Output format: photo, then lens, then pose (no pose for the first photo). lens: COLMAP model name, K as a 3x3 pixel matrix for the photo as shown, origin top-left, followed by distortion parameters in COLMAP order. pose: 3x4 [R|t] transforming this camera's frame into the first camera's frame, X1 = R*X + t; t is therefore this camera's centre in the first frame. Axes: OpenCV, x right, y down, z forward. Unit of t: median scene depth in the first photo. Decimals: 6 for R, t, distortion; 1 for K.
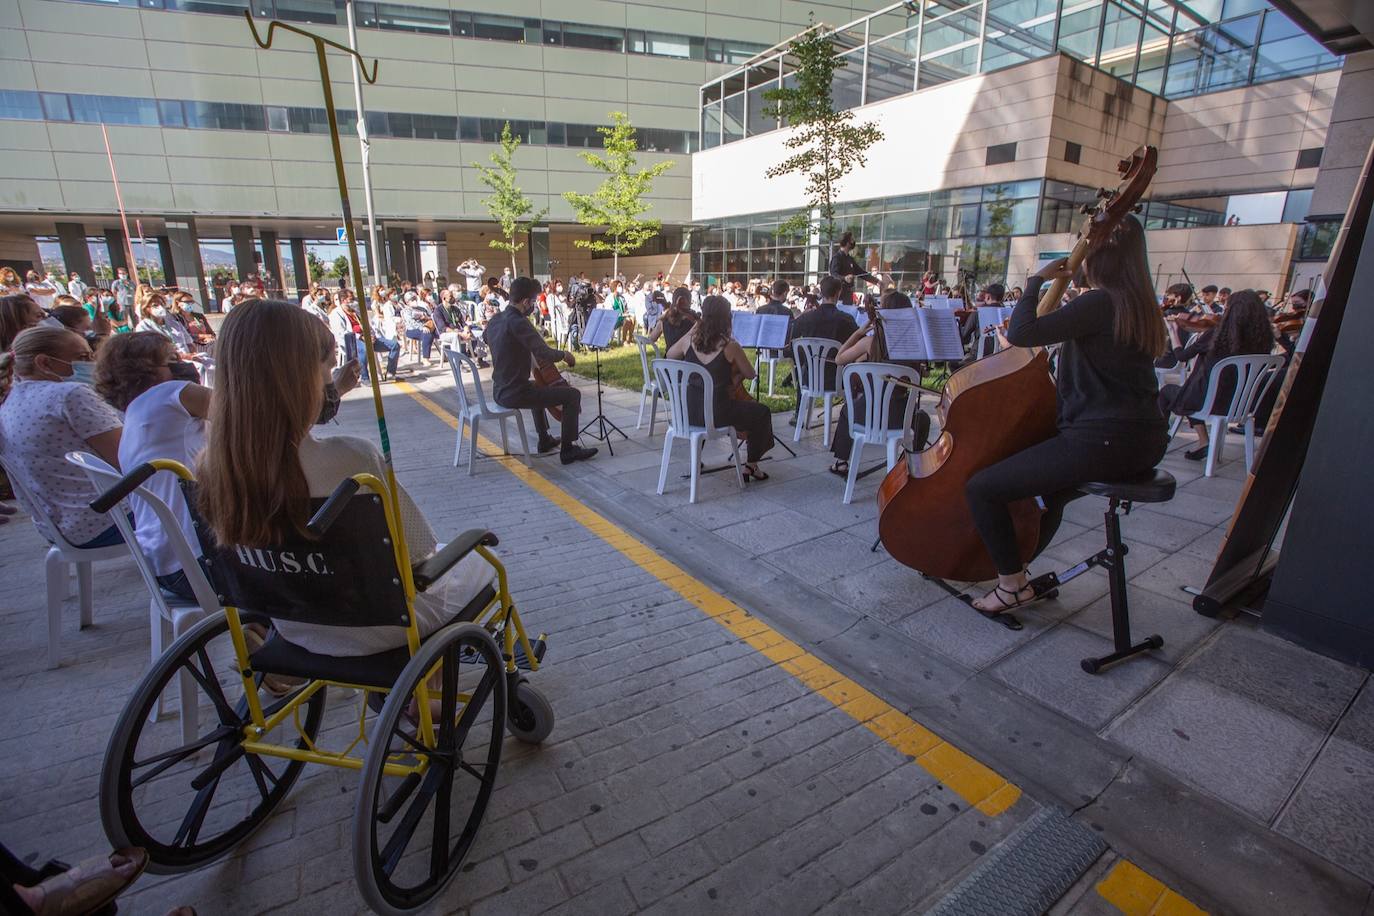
lens RADIAL K [[613.9, 0, 692.1], [0, 613.9, 447.6], [0, 0, 1]] dist [-0.044622, 0.010460]
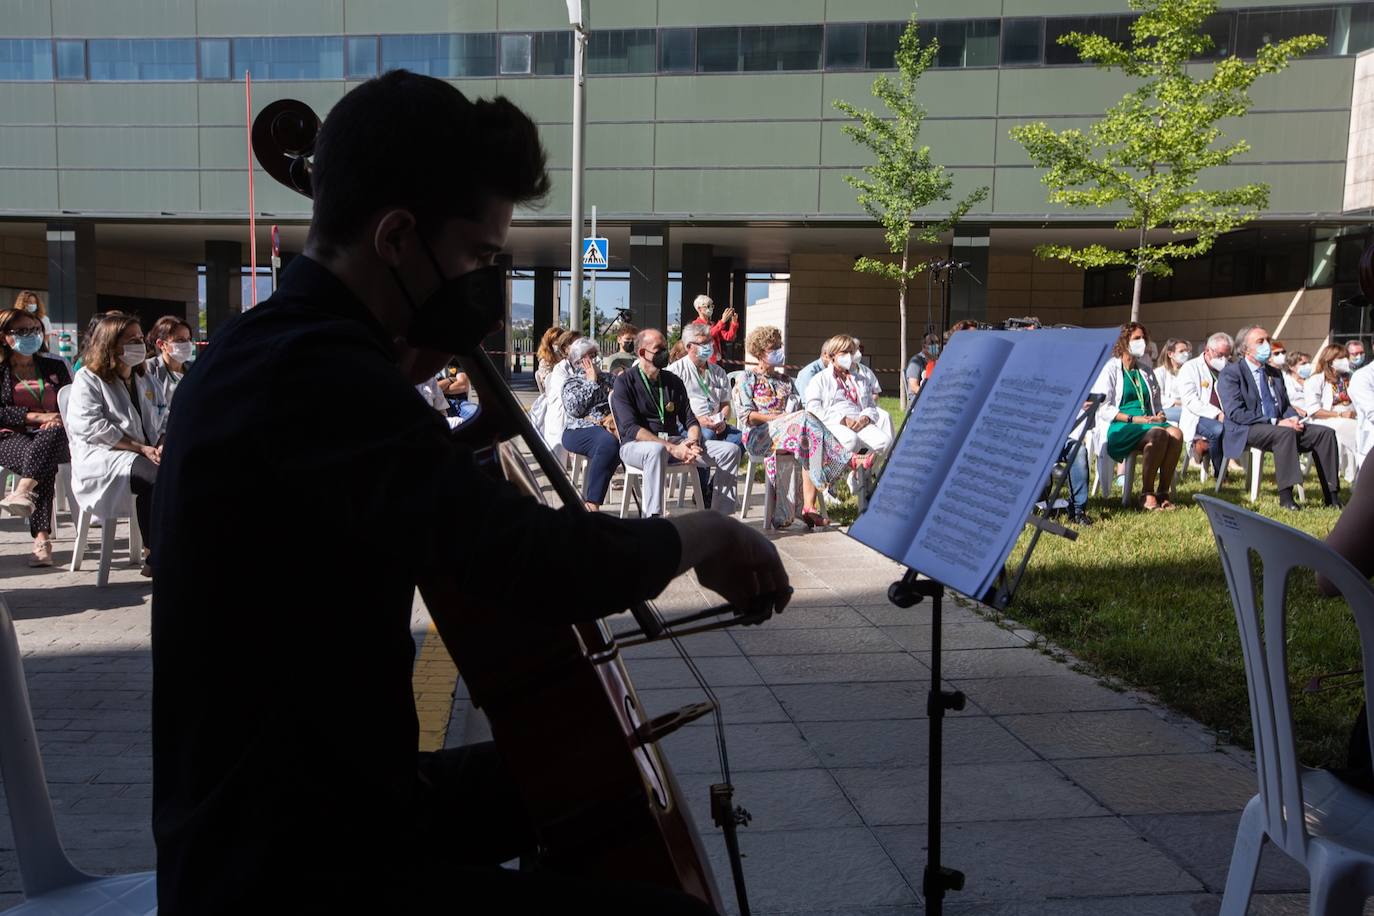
lens RADIAL K [[1251.1, 0, 695.5], [0, 1251.1, 430.1], [0, 0, 1]] dist [0.037638, 0.025887]
pose [[0.897397, 0.042174, -0.439204, -0.013514], [-0.132768, 0.975097, -0.177645, -0.023790], [0.420774, 0.217730, 0.880649, 0.124959]]
